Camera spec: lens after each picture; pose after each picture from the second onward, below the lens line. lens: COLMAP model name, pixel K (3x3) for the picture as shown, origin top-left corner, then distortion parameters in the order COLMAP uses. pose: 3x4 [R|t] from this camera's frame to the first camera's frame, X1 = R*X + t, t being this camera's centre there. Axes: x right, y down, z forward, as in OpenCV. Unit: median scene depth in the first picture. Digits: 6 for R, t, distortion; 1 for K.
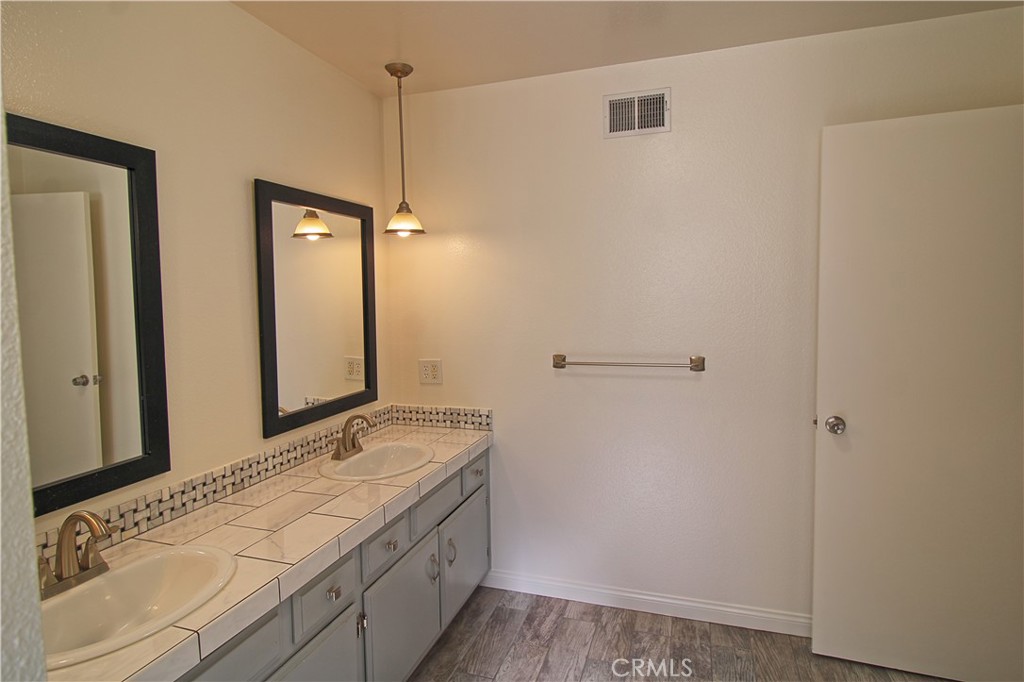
lens RADIAL K [[544.0, 0, 517.2], [0, 544.0, 326.8], [0, 0, 1]] dist [0.003270, -0.011626]
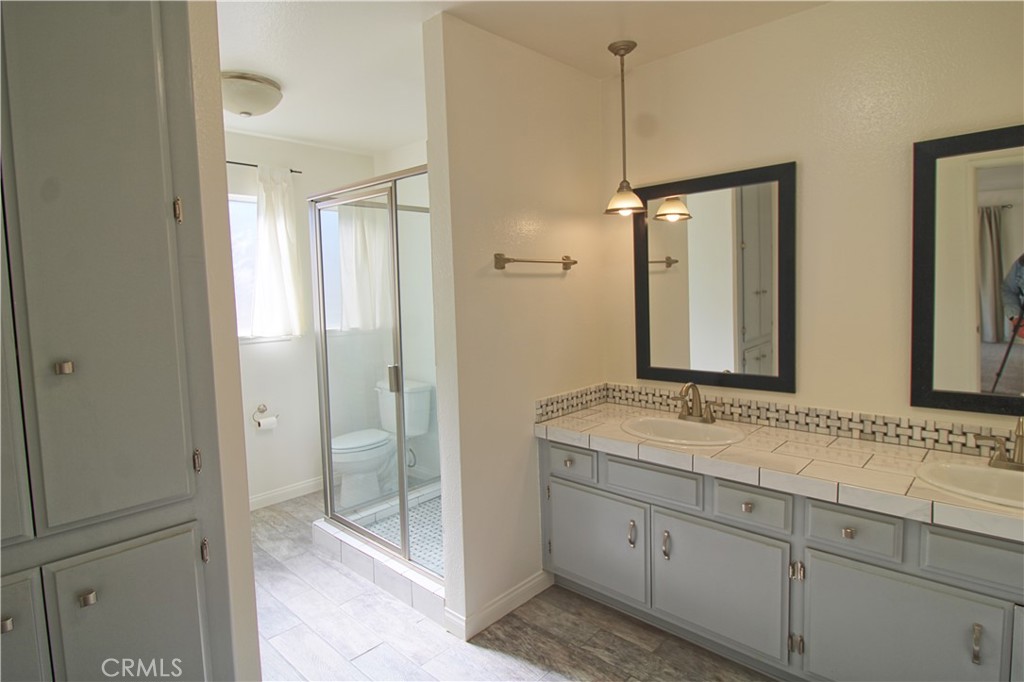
lens RADIAL K [[544.0, 0, 517.2], [0, 544.0, 326.8], [0, 0, 1]] dist [0.003270, -0.011626]
pose [[-0.418436, 0.093751, -0.903395, 0.817533], [-0.013059, 0.993935, 0.109195, -0.042030], [0.908152, 0.057489, -0.414674, 0.850800]]
